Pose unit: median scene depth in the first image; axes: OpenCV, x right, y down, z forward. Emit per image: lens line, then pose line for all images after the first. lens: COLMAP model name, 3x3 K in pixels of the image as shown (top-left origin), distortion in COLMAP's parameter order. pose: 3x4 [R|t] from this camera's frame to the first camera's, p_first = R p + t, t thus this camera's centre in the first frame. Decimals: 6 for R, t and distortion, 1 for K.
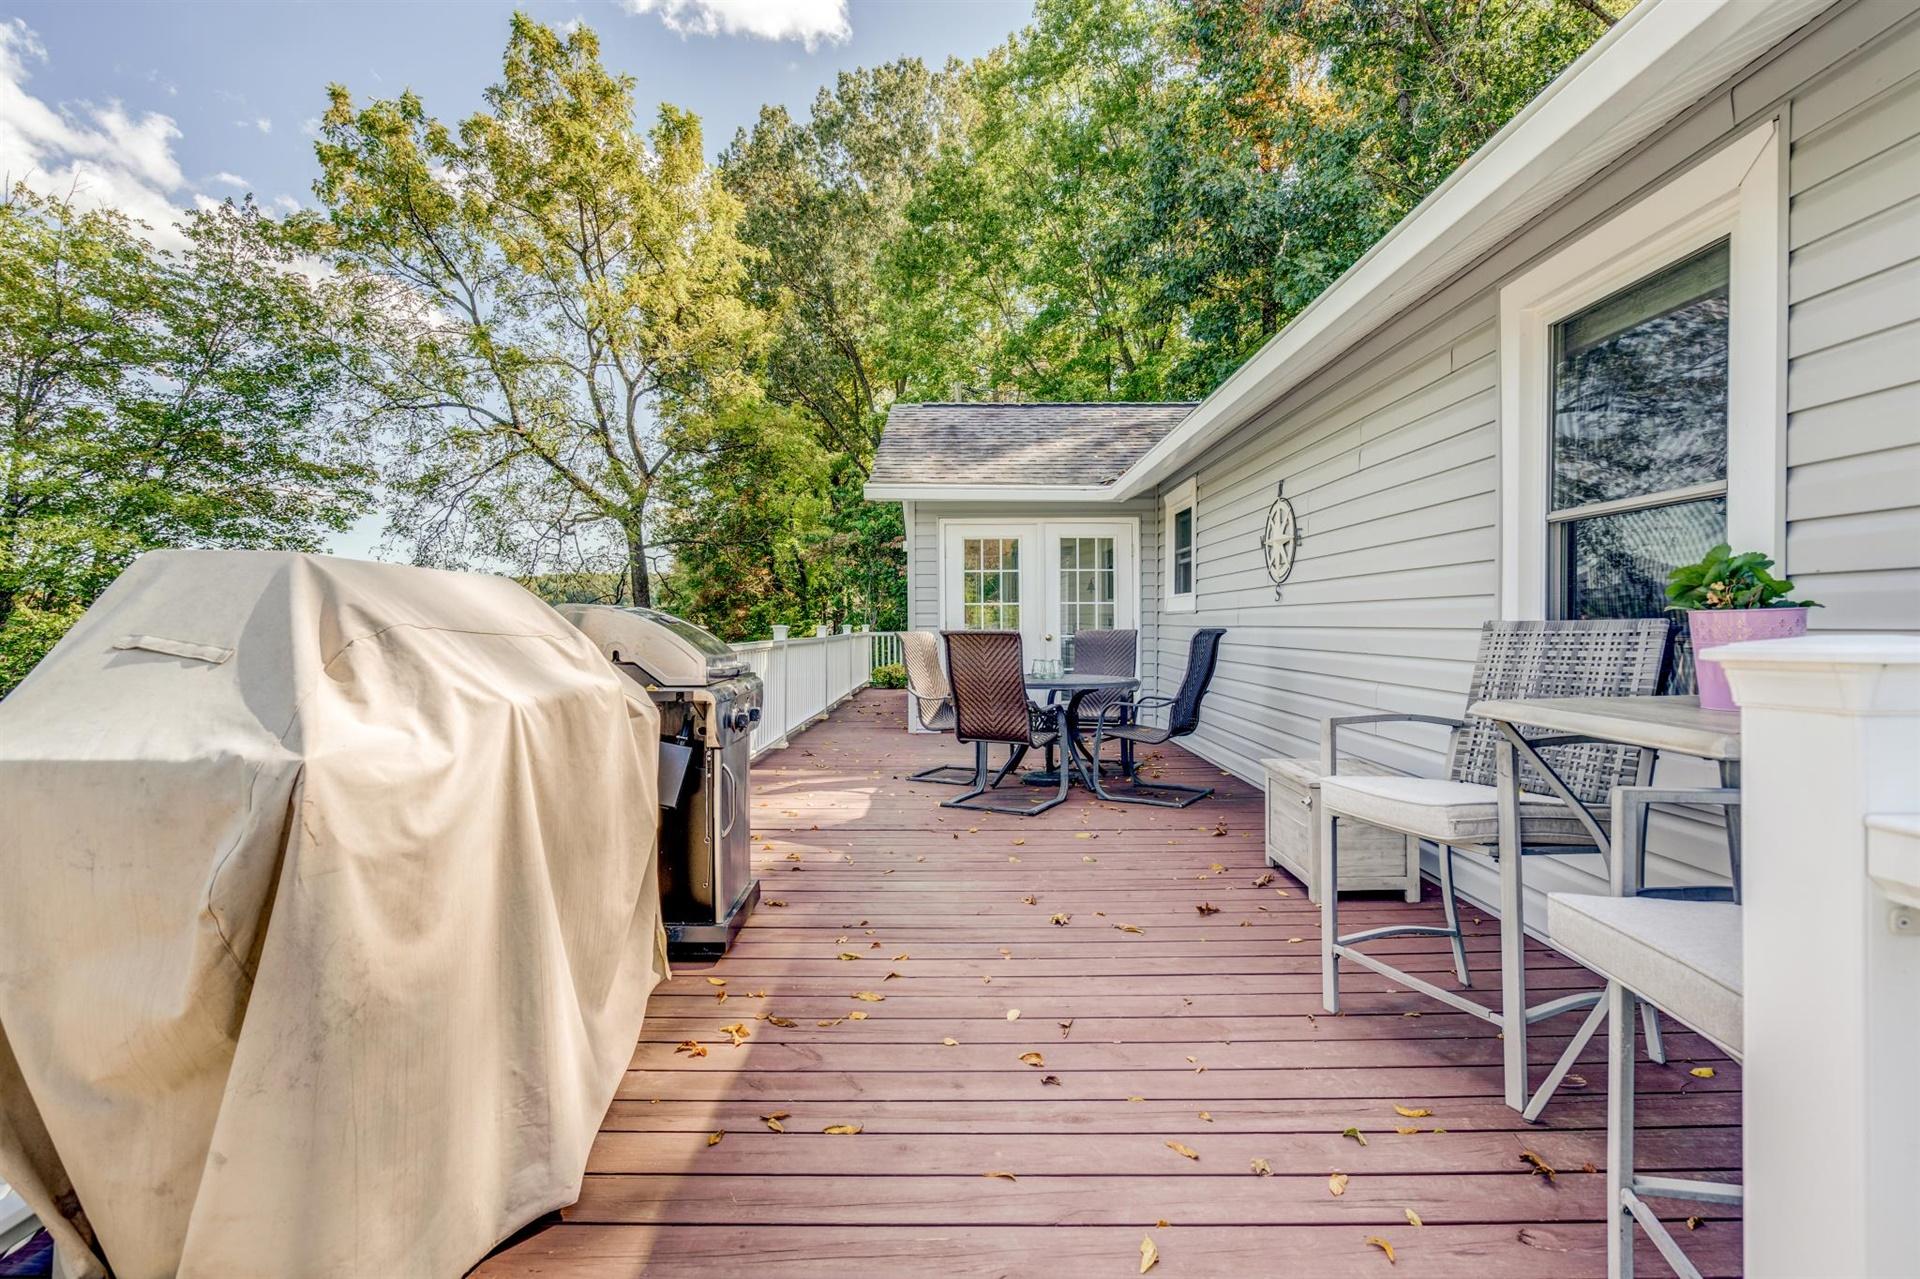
lens RADIAL K [[888.3, 0, 956.2], [0, 888.3, 637.5], [0, 0, 1]] dist [0.000434, 0.000716]
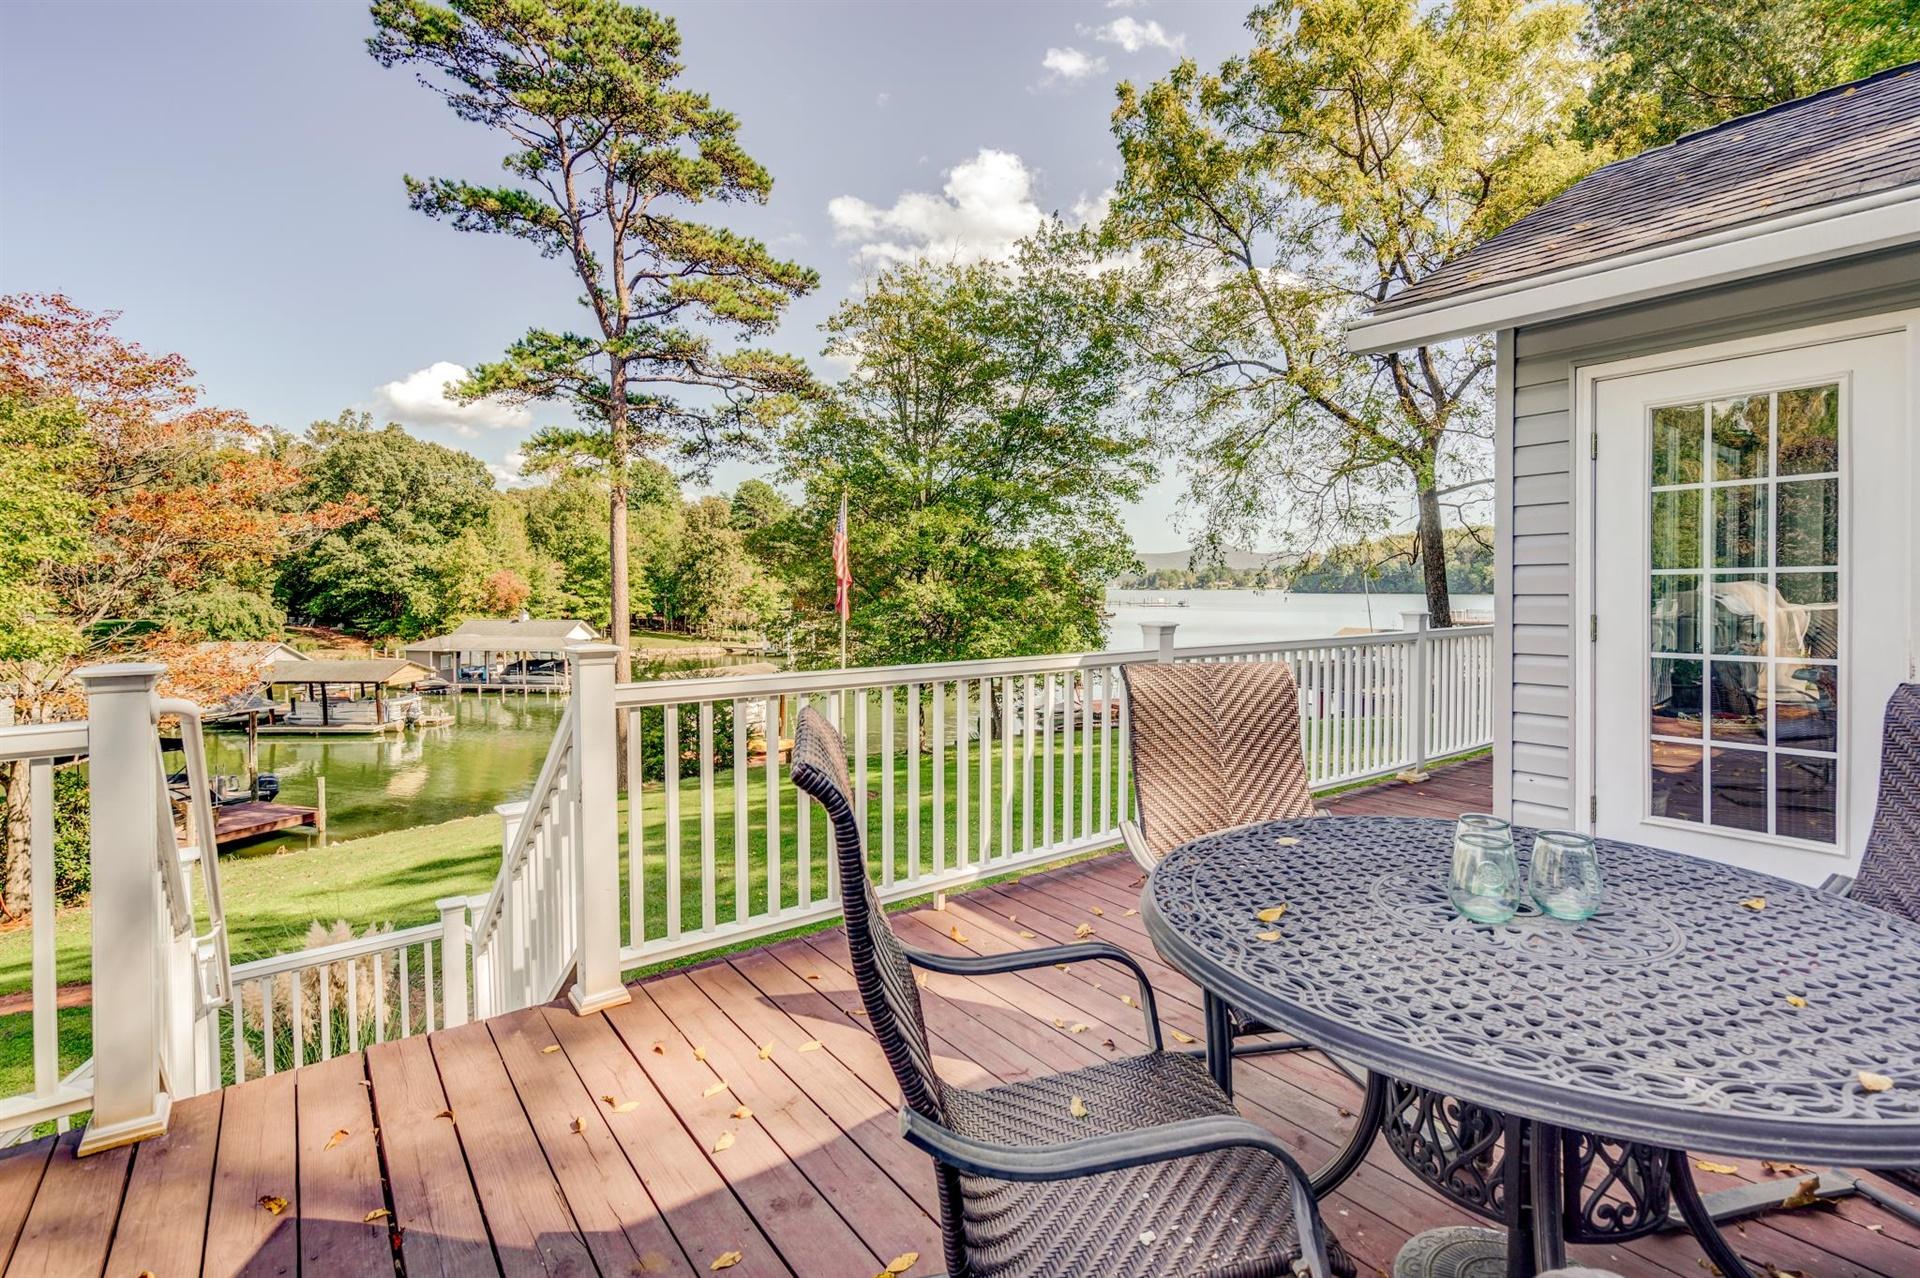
lens RADIAL K [[900.8, 0, 965.3], [0, 900.8, 591.7], [0, 0, 1]] dist [0.020333, 0.000100]
pose [[0.610045, 0.006148, -0.792343, 0.051500], [-0.009333, 0.999956, 0.000573, -0.009371], [0.792312, 0.007046, 0.610075, 0.182809]]
